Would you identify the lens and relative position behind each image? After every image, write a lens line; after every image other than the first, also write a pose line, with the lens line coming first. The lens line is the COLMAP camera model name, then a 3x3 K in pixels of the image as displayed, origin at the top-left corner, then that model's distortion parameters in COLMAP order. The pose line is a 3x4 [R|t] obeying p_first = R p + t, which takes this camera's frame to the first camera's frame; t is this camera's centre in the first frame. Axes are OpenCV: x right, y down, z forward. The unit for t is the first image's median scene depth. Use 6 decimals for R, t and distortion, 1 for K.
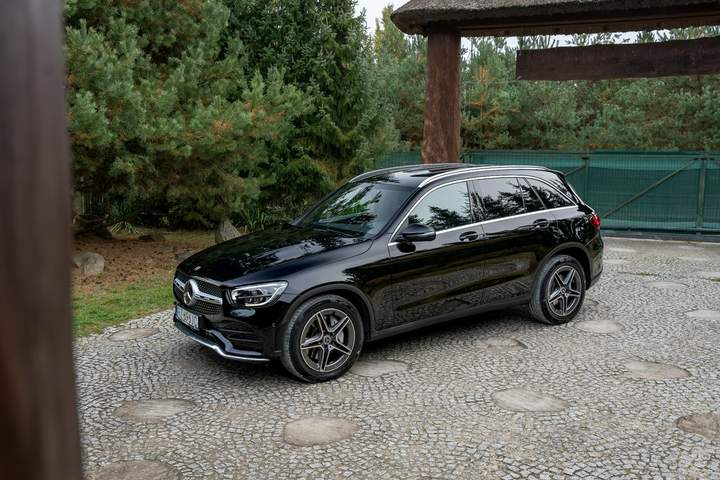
lens RADIAL K [[755.4, 0, 348.8], [0, 755.4, 255.0], [0, 0, 1]] dist [0.013607, 0.012735]
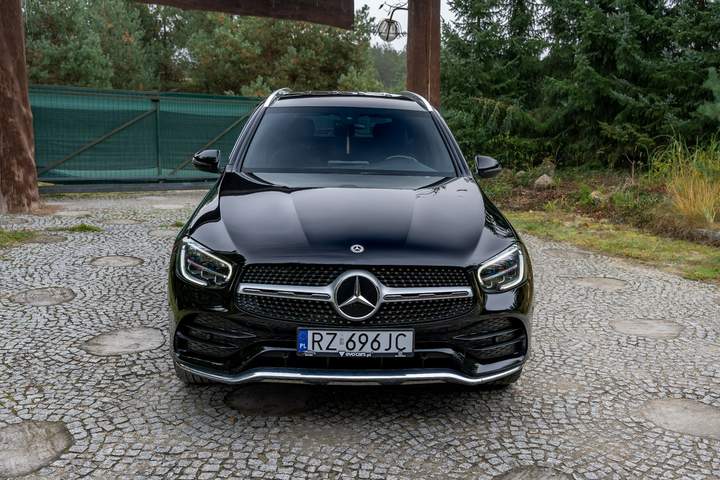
lens RADIAL K [[737.1, 0, 419.0], [0, 737.1, 250.2], [0, 0, 1]] dist [0.004081, -0.000678]
pose [[0.461577, -0.138860, 0.876165, -0.542712], [0.102673, 0.989398, 0.102716, -0.025884], [-0.881138, 0.042548, 0.470941, 0.611851]]
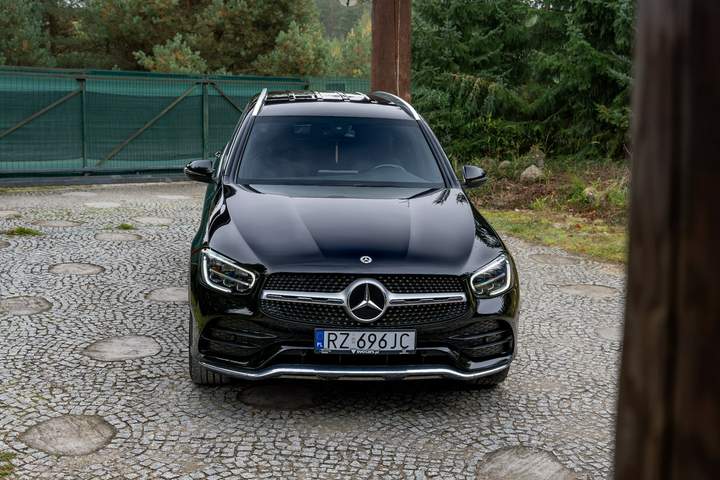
lens RADIAL K [[980.0, 0, 420.4], [0, 980.0, 240.5], [0, 0, 1]] dist [0.011565, 0.014641]
pose [[0.414784, -0.130327, 0.900538, -0.761618], [0.097626, 0.990351, 0.098359, -0.060813], [-0.904668, 0.047118, 0.423505, 0.533304]]
